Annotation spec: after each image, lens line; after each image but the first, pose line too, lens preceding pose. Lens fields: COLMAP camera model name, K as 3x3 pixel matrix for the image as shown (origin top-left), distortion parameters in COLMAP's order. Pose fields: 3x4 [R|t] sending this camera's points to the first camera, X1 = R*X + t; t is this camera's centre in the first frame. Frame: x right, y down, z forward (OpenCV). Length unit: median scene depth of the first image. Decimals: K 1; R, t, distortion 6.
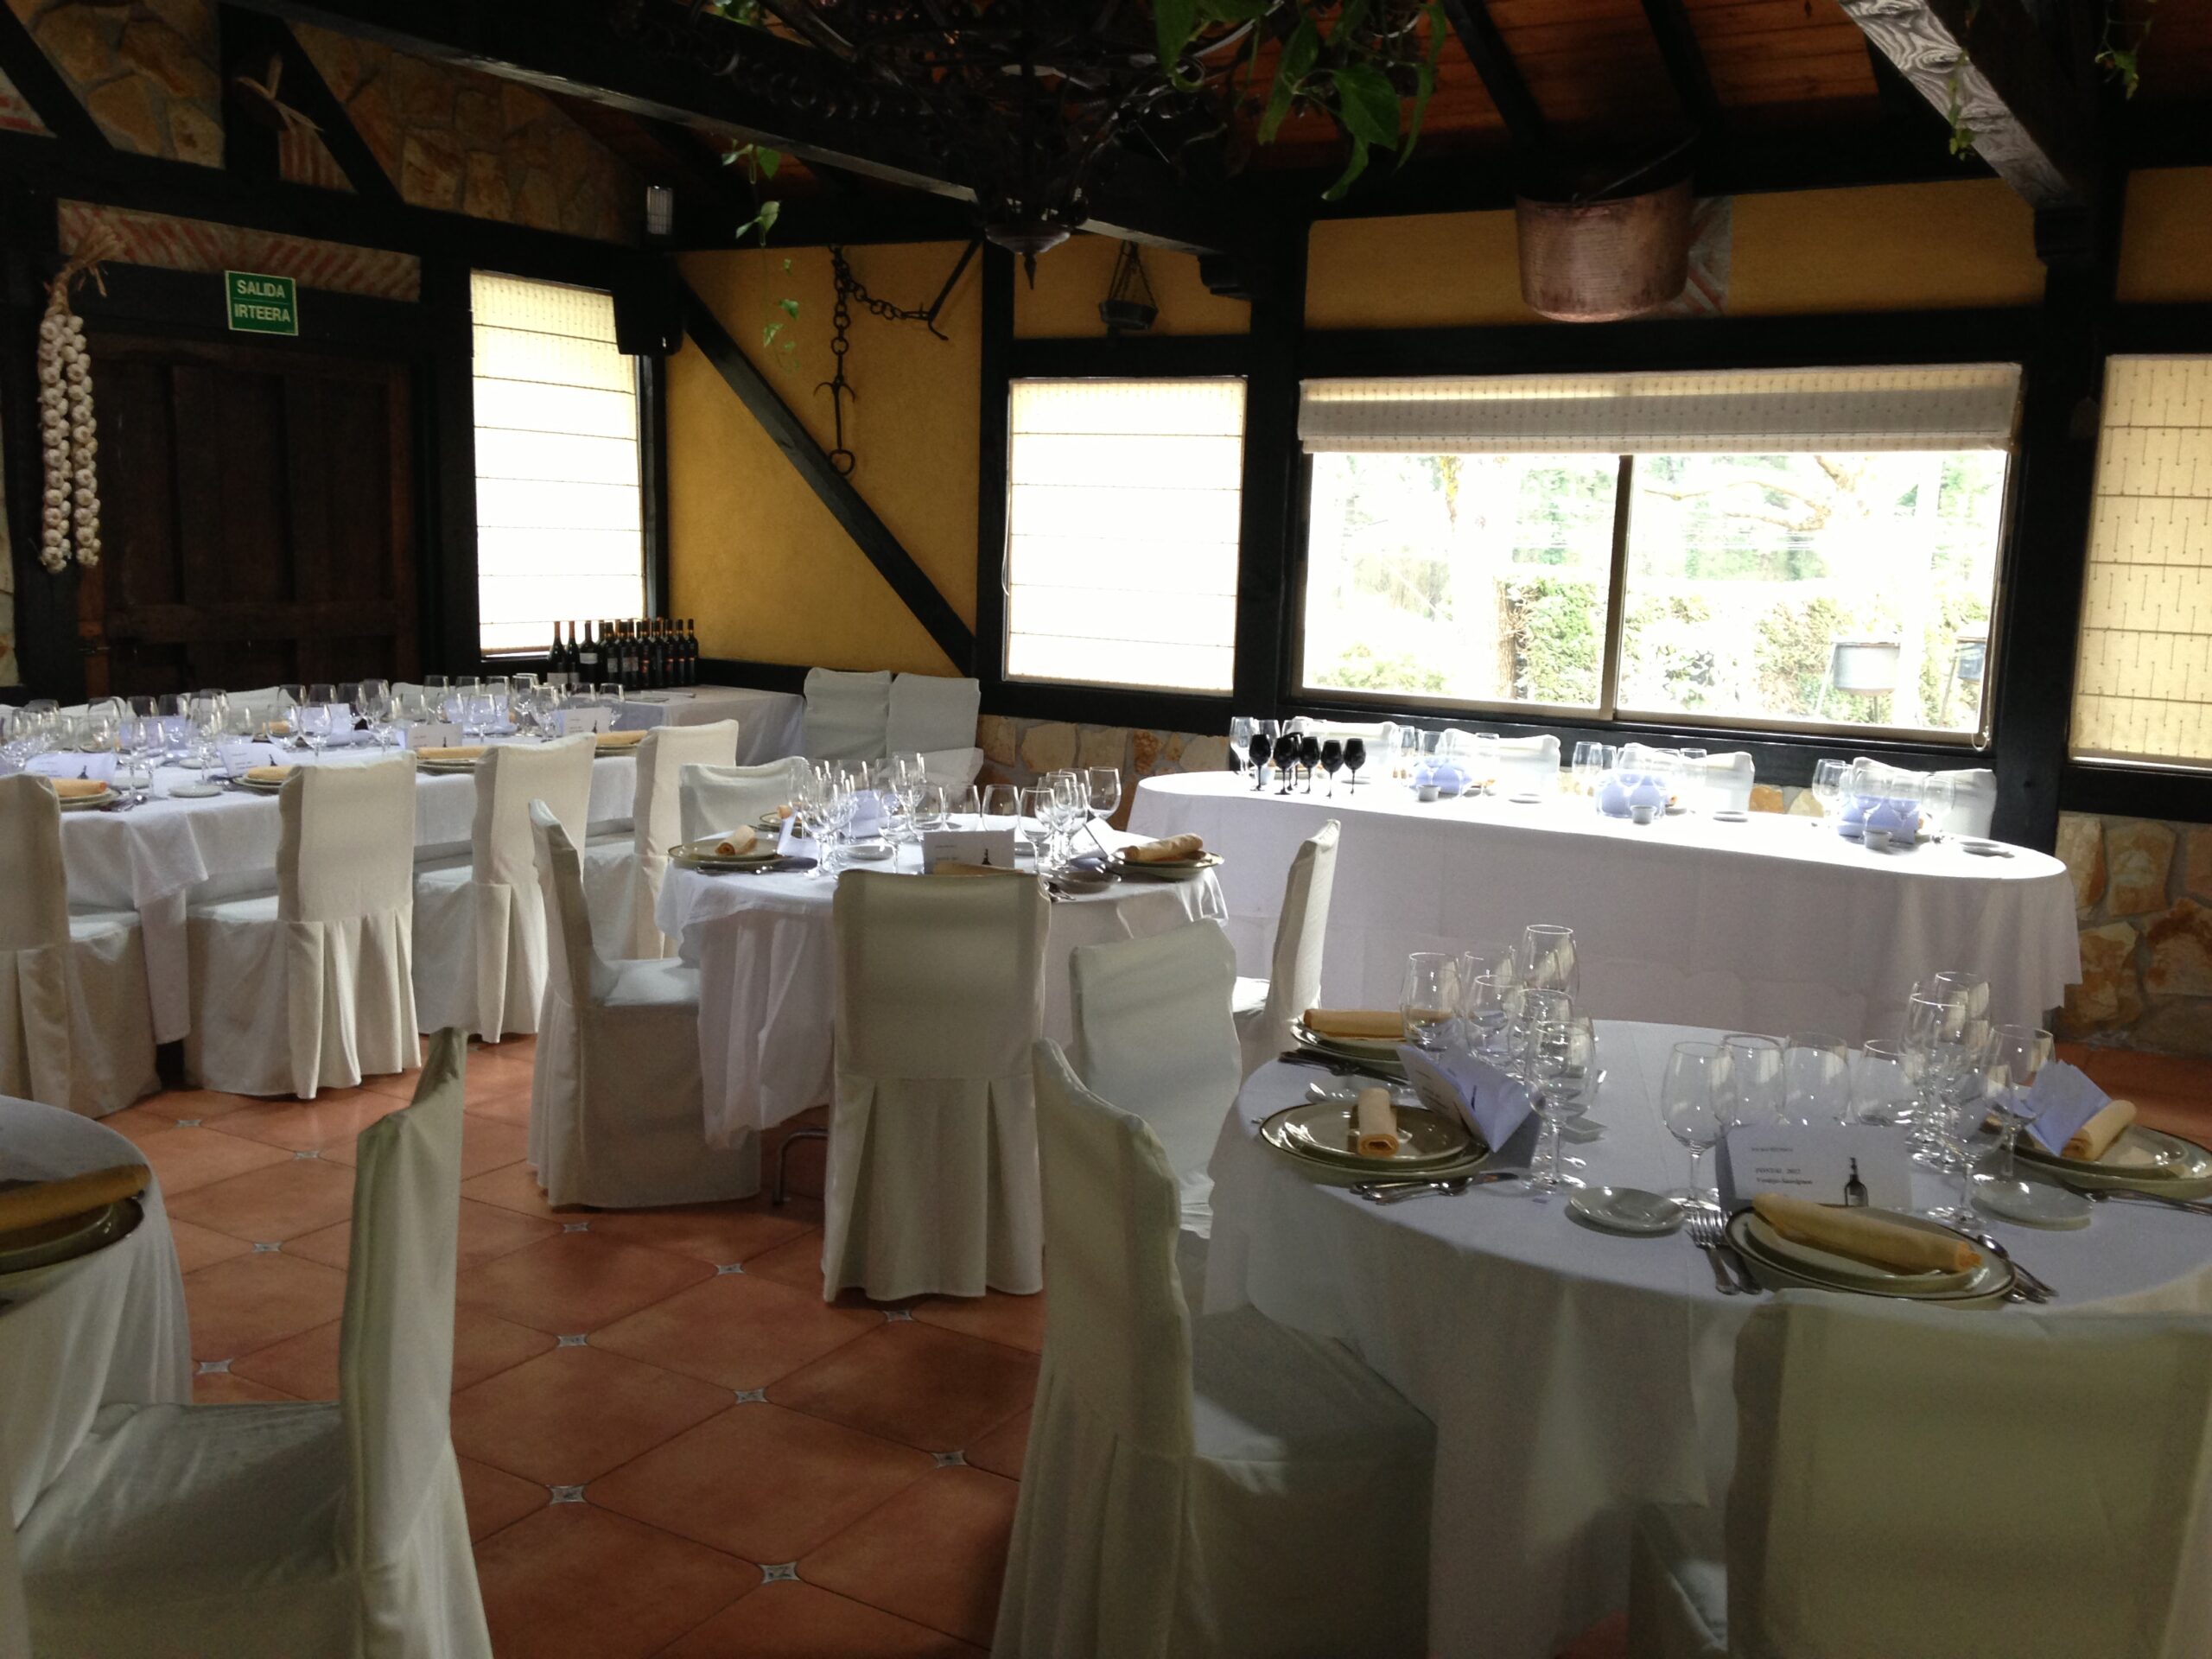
lens RADIAL K [[2069.2, 0, 1104.7], [0, 2069.2, 819.9], [0, 0, 1]] dist [0.101540, 0.000000]
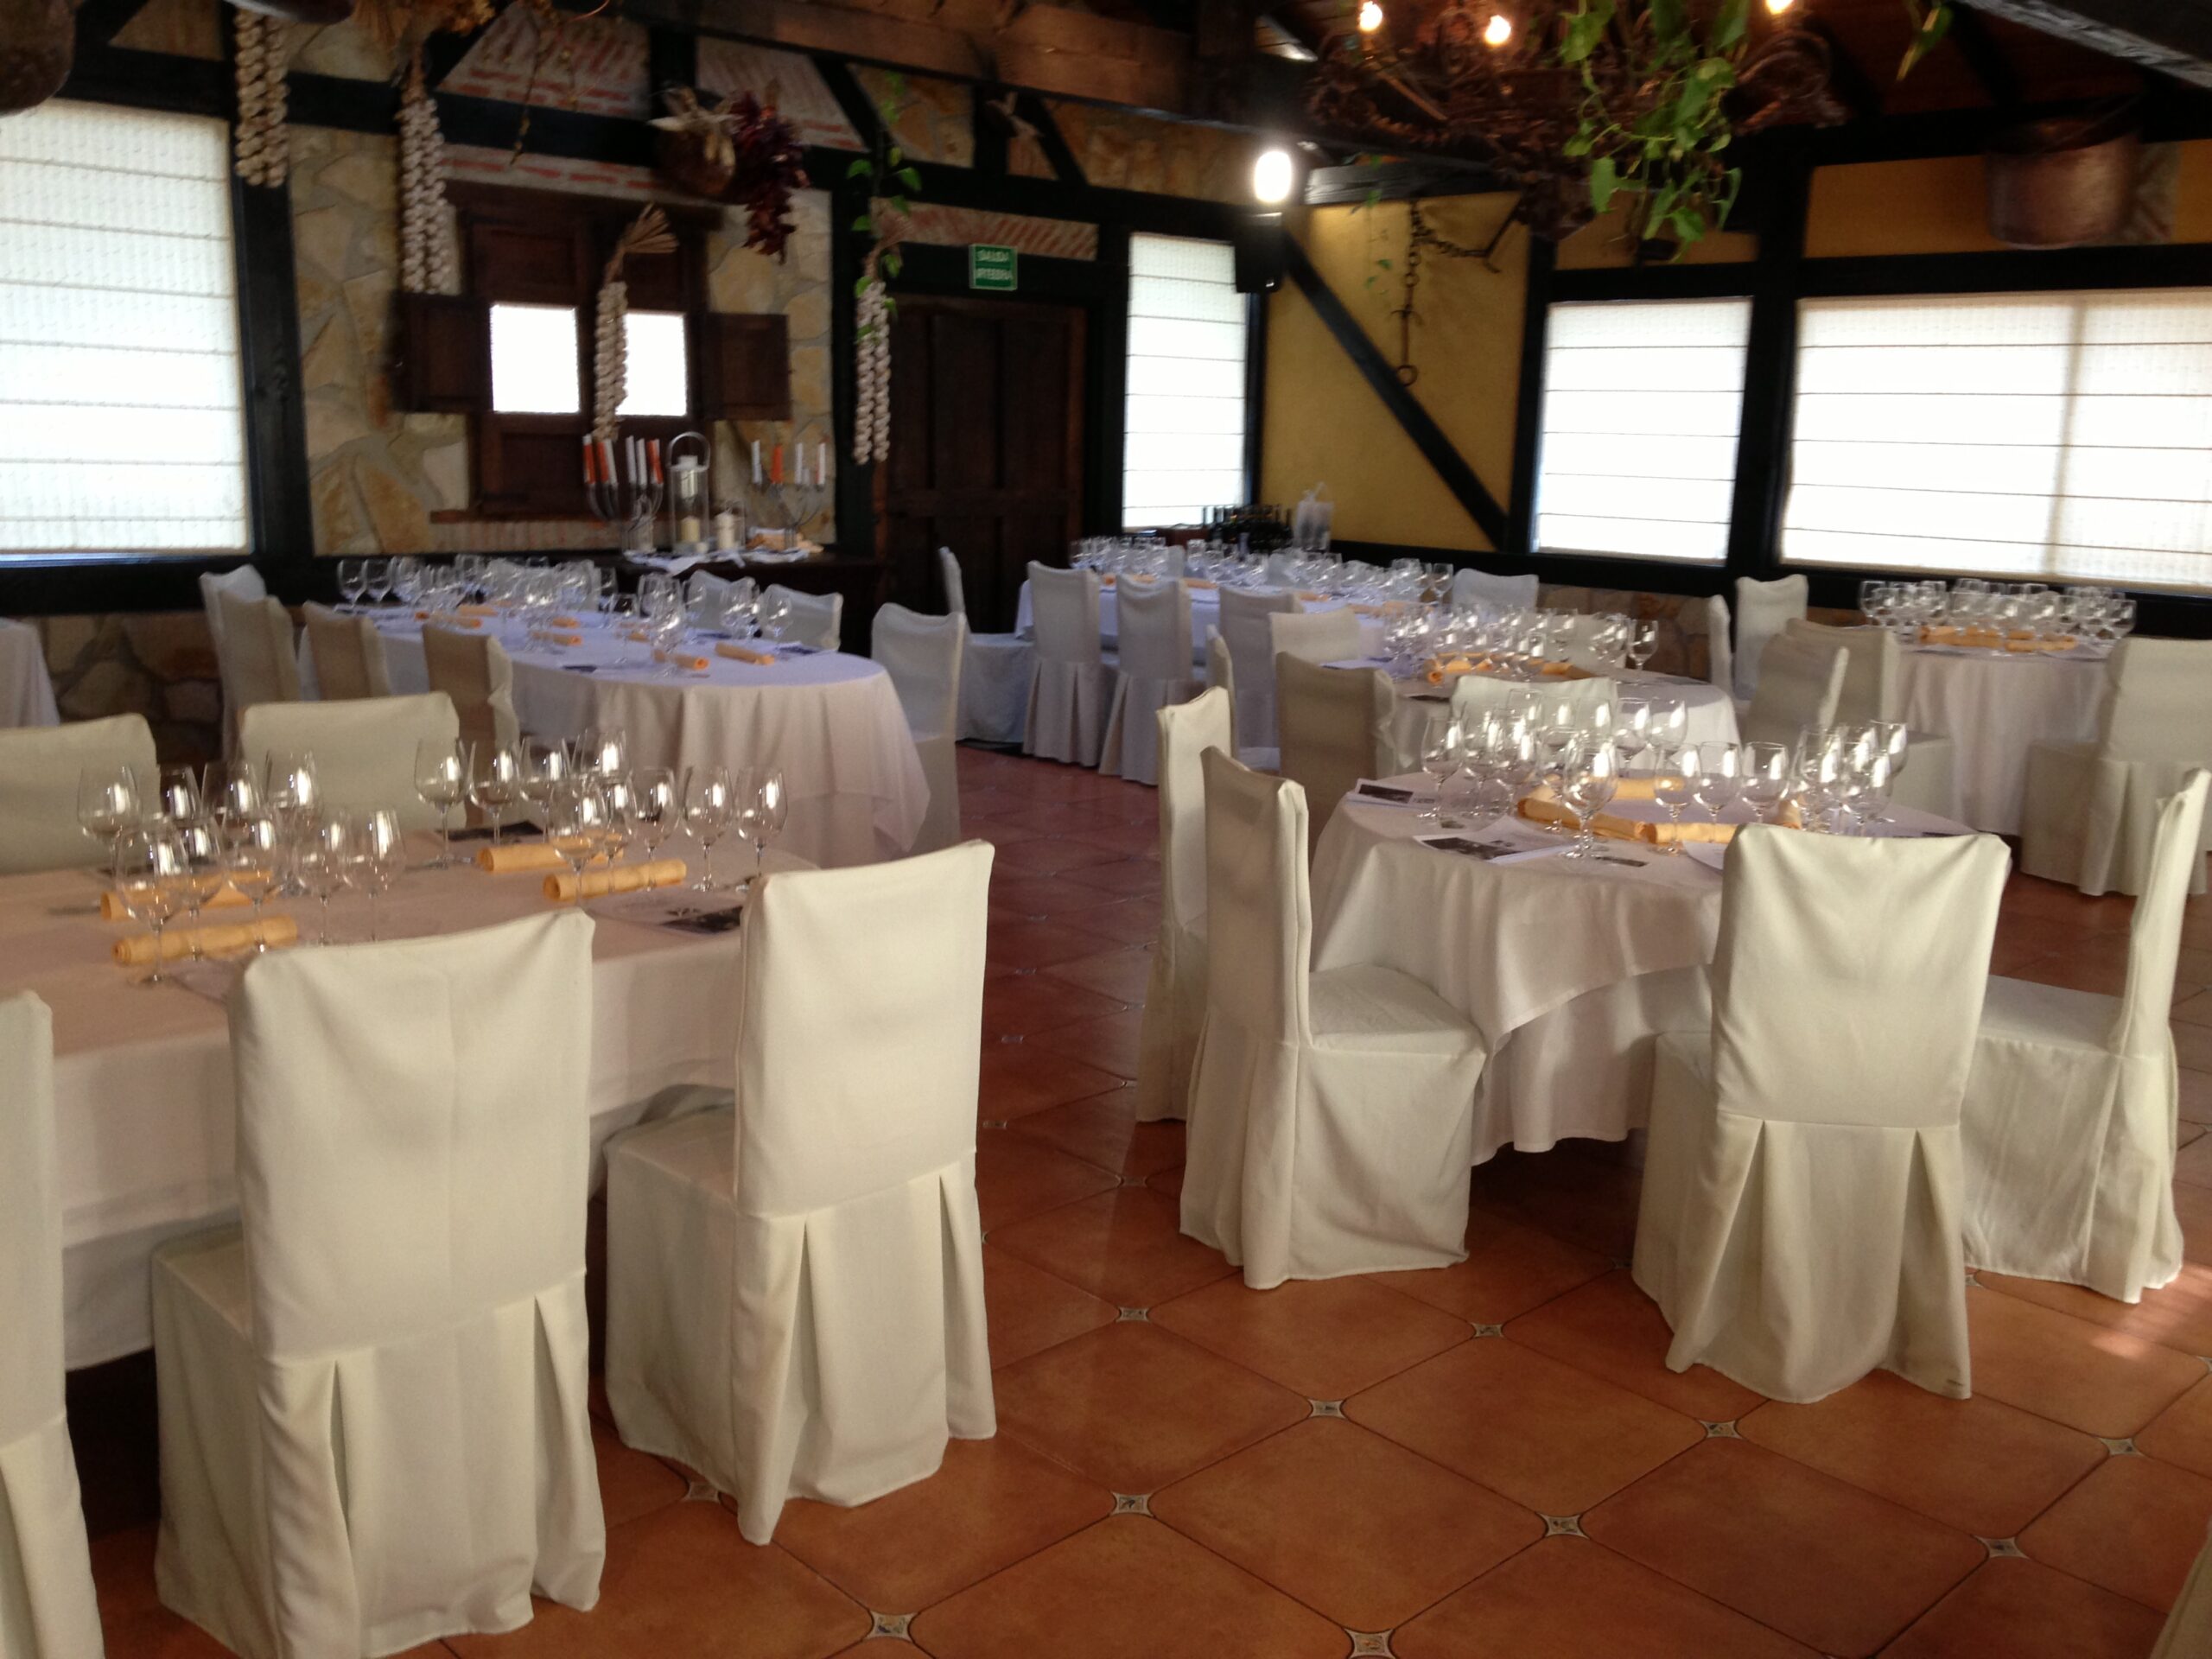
lens RADIAL K [[2069.2, 0, 1118.8], [0, 2069.2, 816.2], [0, 0, 1]] dist [0.101540, 0.000000]
pose [[0.970260, 0.044117, -0.238011, 0.015778], [-0.034509, 0.998418, 0.044386, 0.046212], [0.239593, -0.034853, 0.970248, -0.291791]]
